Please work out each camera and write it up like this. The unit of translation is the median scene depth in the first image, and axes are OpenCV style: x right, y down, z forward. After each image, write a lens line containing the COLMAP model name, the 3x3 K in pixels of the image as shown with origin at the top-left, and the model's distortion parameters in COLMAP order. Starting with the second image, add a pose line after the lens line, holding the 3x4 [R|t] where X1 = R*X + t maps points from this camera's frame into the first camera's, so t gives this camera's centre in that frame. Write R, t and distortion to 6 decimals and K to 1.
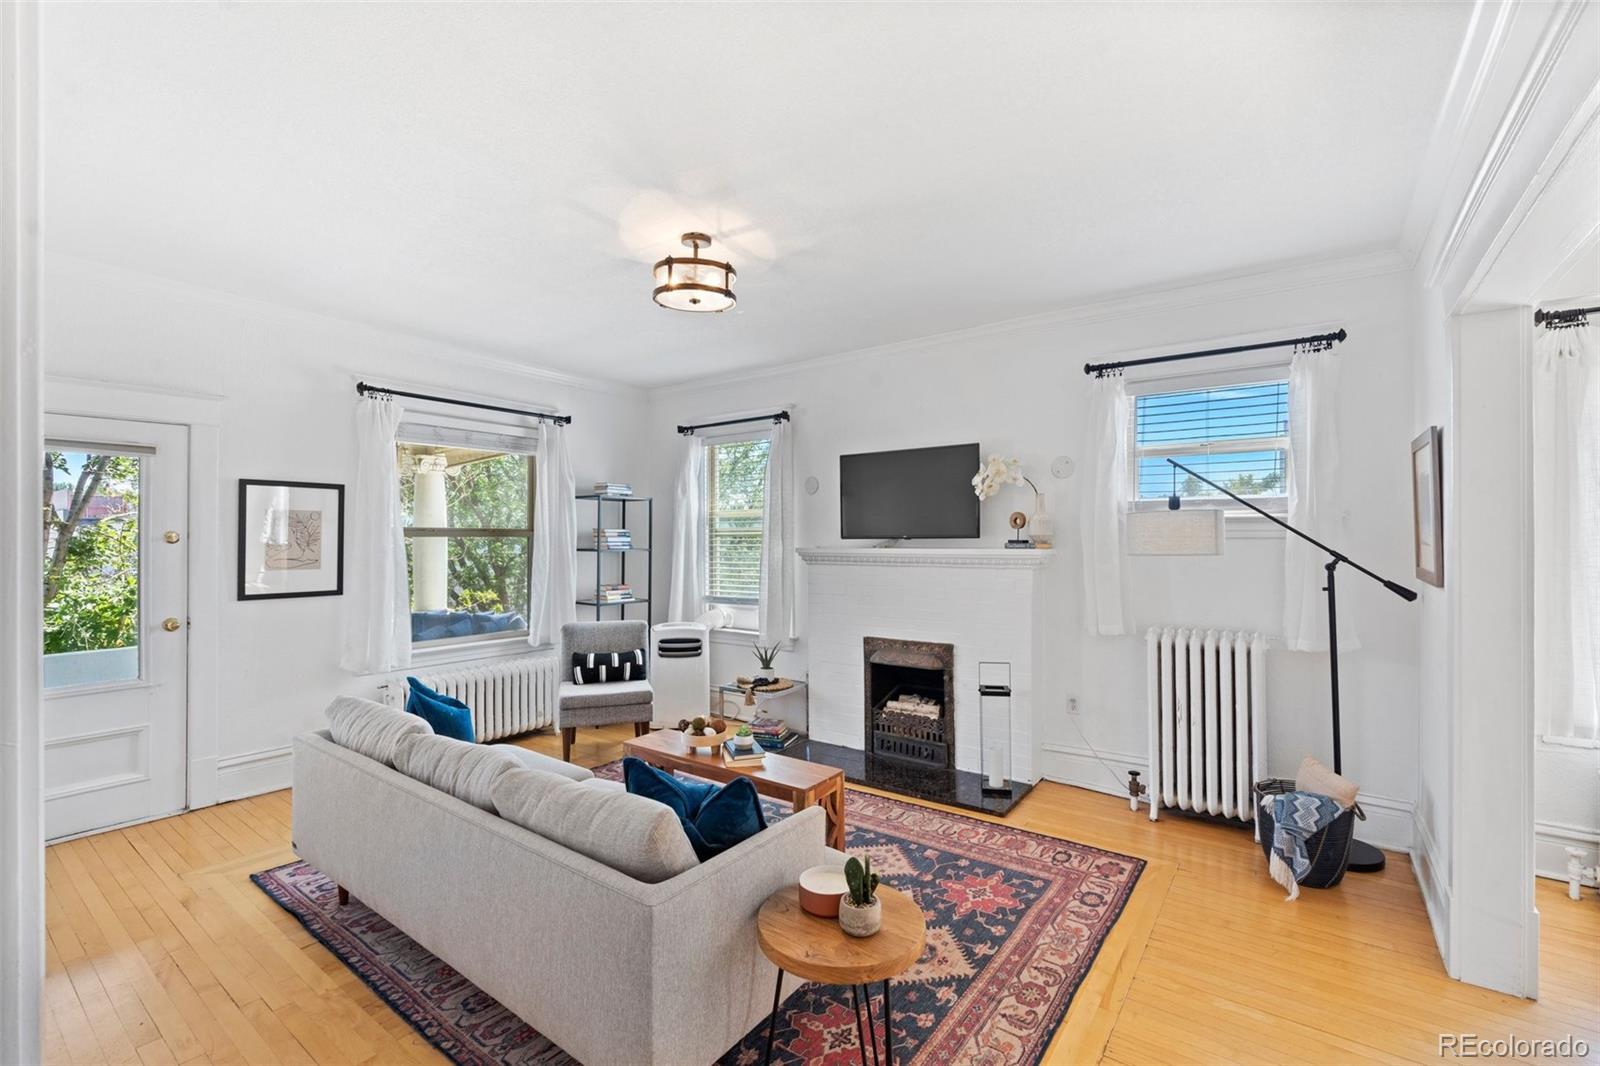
lens RADIAL K [[698.3, 0, 800.4], [0, 698.3, 541.2], [0, 0, 1]] dist [-0.002061, 0.000019]
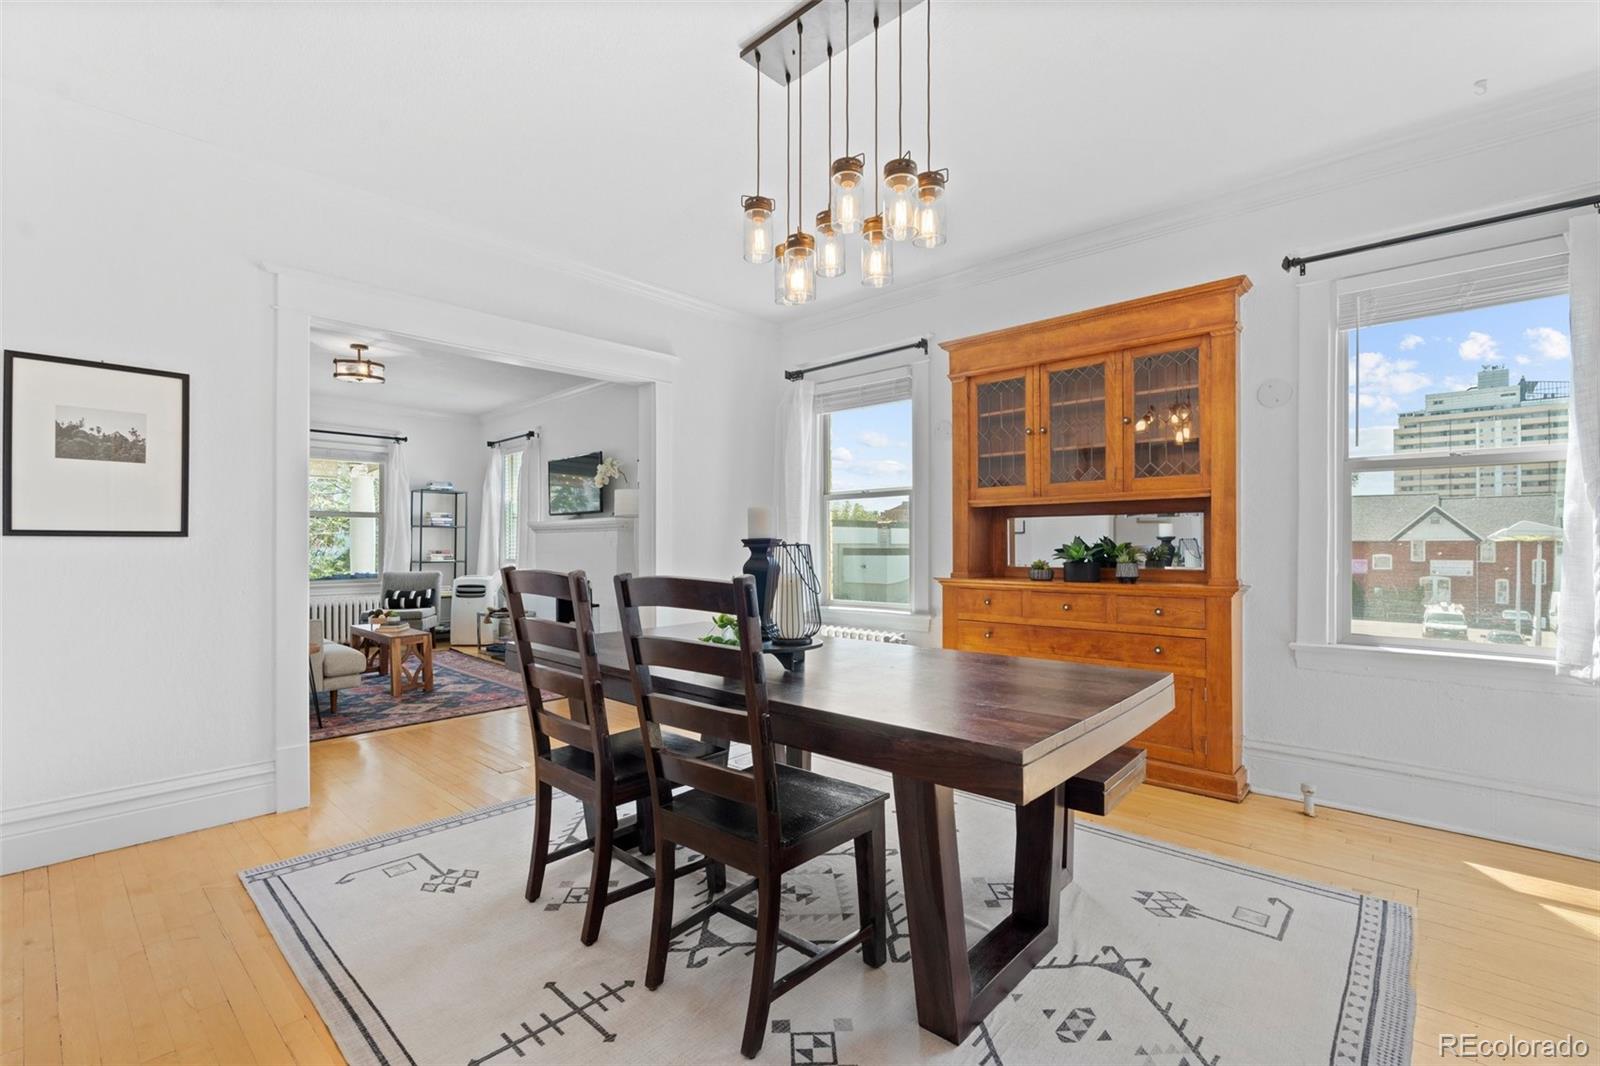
lens RADIAL K [[702.7, 0, 799.7], [0, 702.7, 538.8], [0, 0, 1]] dist [-0.006064, -0.000103]
pose [[0.993039, -0.003147, -0.117744, 0.937771], [0.001902, 0.999941, -0.010679, 0.078616], [0.117770, 0.010381, 0.992987, -0.538123]]
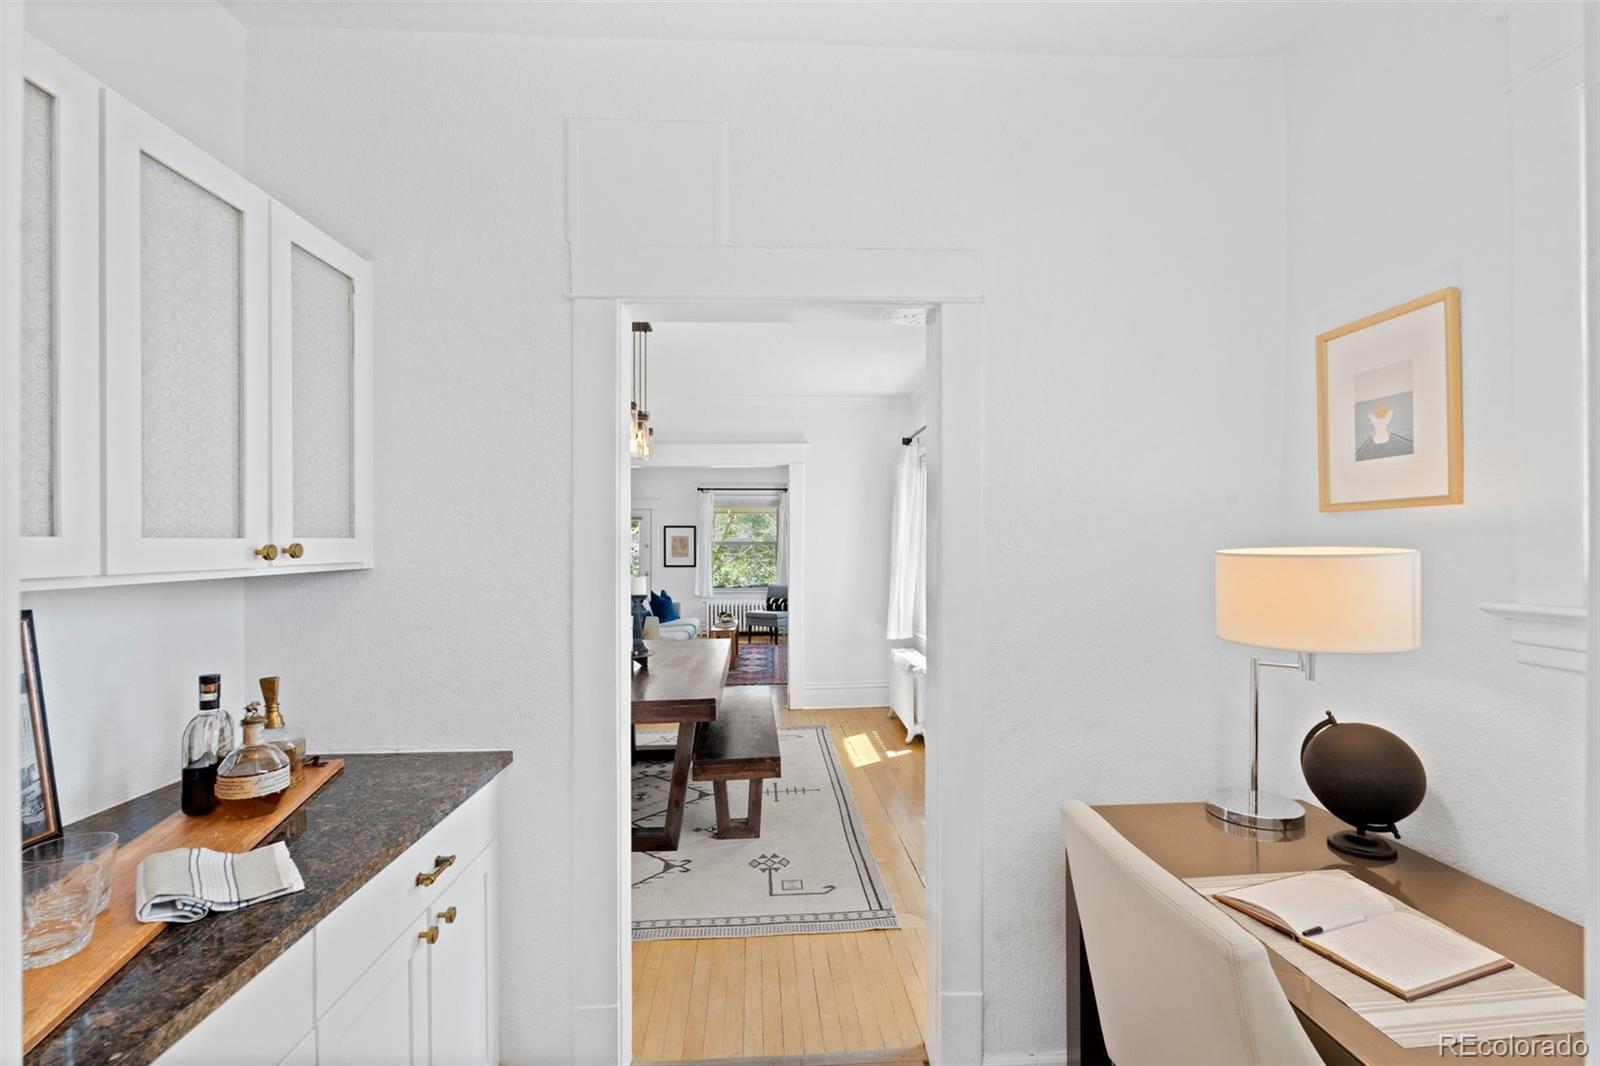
lens RADIAL K [[703.4, 0, 797.3], [0, 703.4, 548.6], [0, 0, 1]] dist [-0.004050, 0.000261]
pose [[0.631703, 0.001104, -0.775210, 1.805787], [-0.000543, 0.999999, 0.000982, 0.002597], [0.775210, -0.000200, 0.631703, -0.430958]]
